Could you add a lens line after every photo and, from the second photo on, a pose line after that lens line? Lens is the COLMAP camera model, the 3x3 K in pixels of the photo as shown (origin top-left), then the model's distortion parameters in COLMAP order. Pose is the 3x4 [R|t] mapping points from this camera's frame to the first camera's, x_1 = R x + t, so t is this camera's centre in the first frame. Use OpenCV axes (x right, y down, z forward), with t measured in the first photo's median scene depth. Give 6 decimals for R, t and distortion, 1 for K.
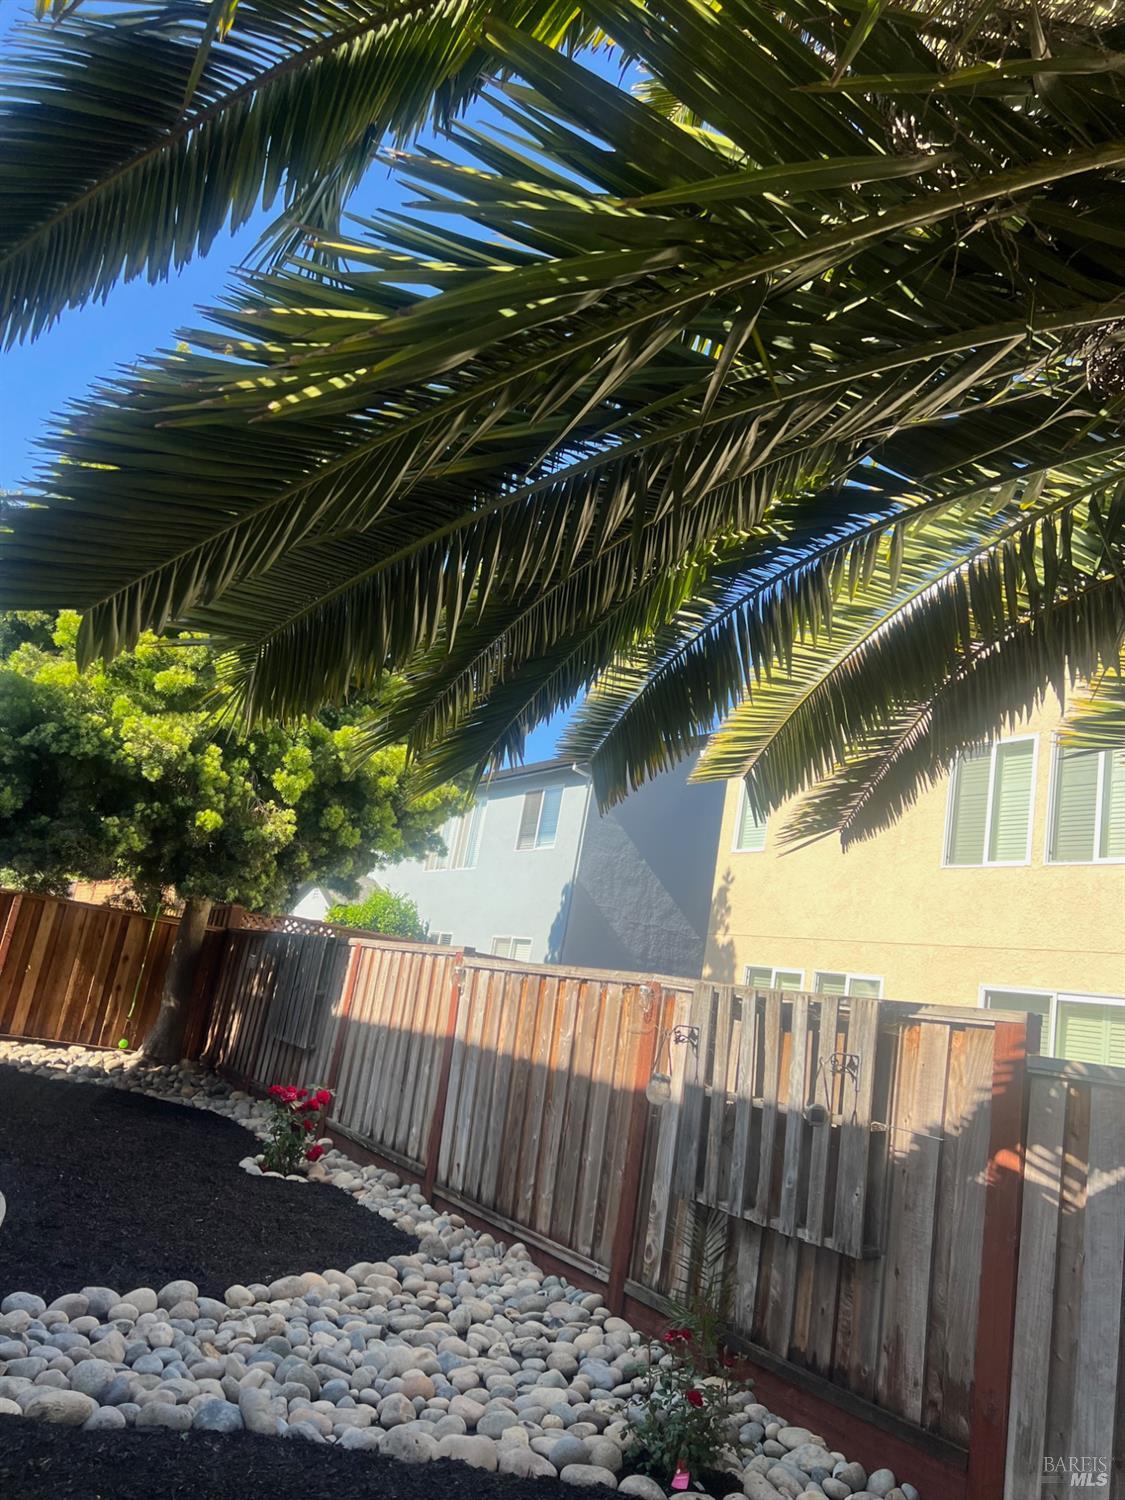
lens RADIAL K [[1093.7, 0, 562.5], [0, 1093.7, 750.0], [0, 0, 1]] dist [0.021667, 0.007575]
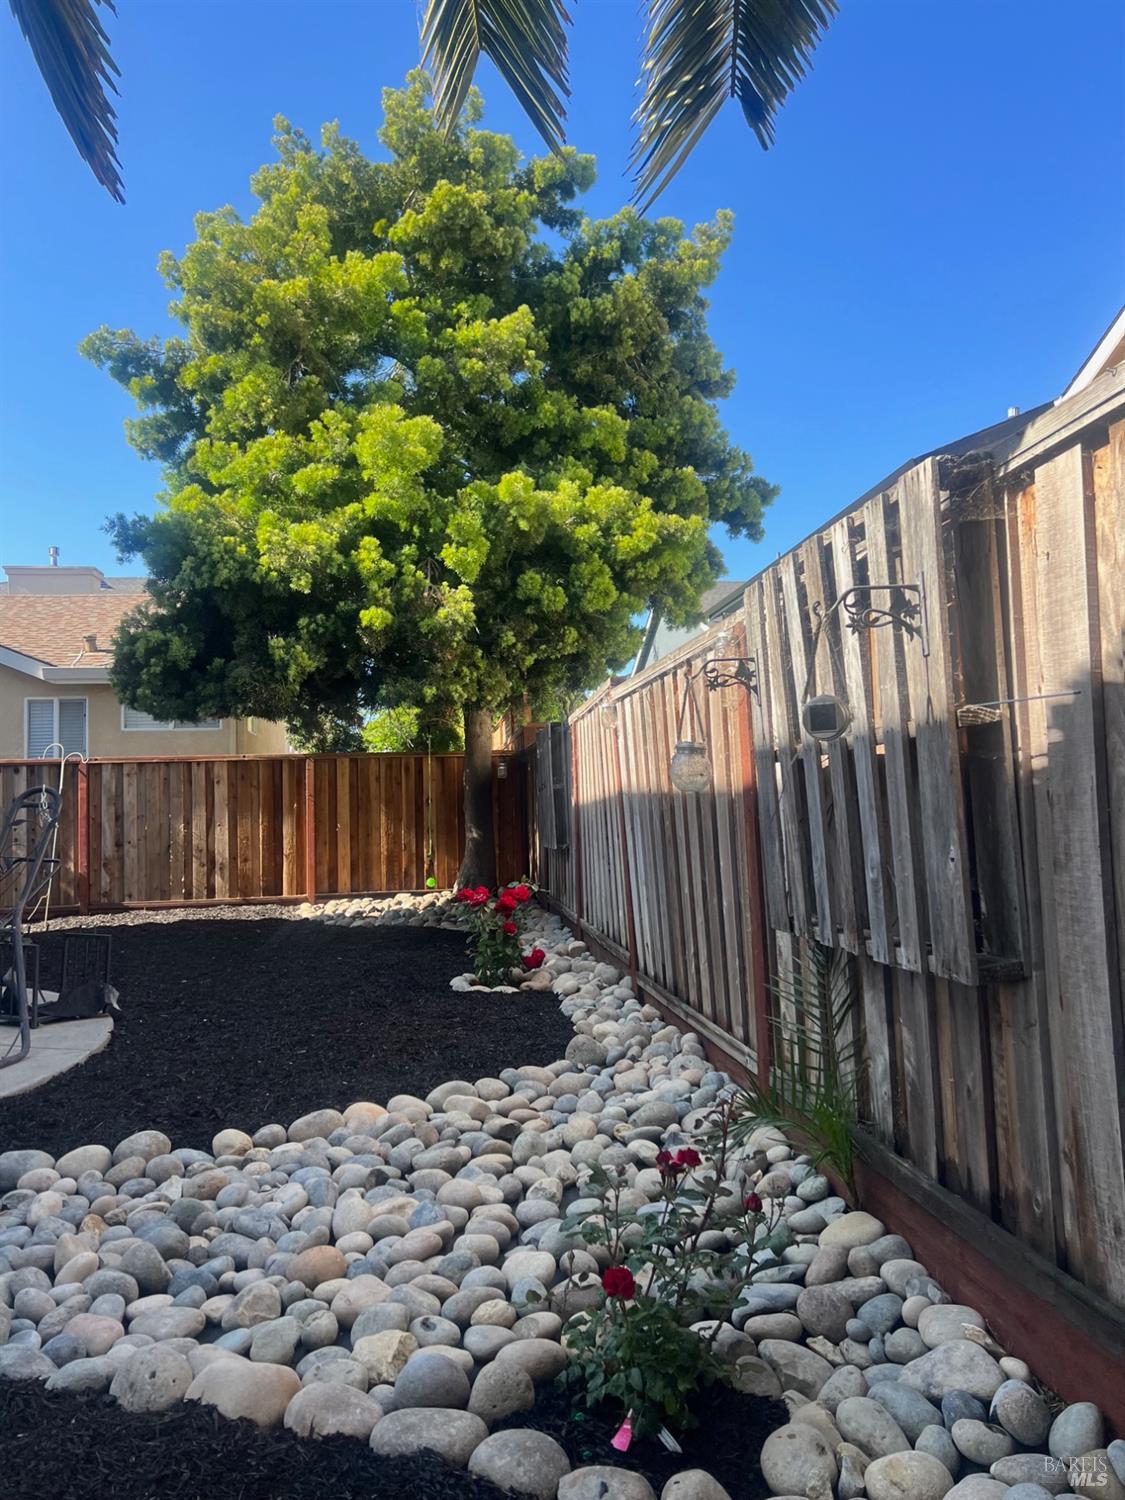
lens RADIAL K [[1120.9, 0, 562.5], [0, 1120.9, 750.0], [0, 0, 1]] dist [0.074735, -0.069113]
pose [[0.896471, -0.213176, -0.388452, 0.140025], [0.271815, 0.956912, 0.102159, 0.116708], [0.349937, -0.197170, 0.915788, 0.223592]]
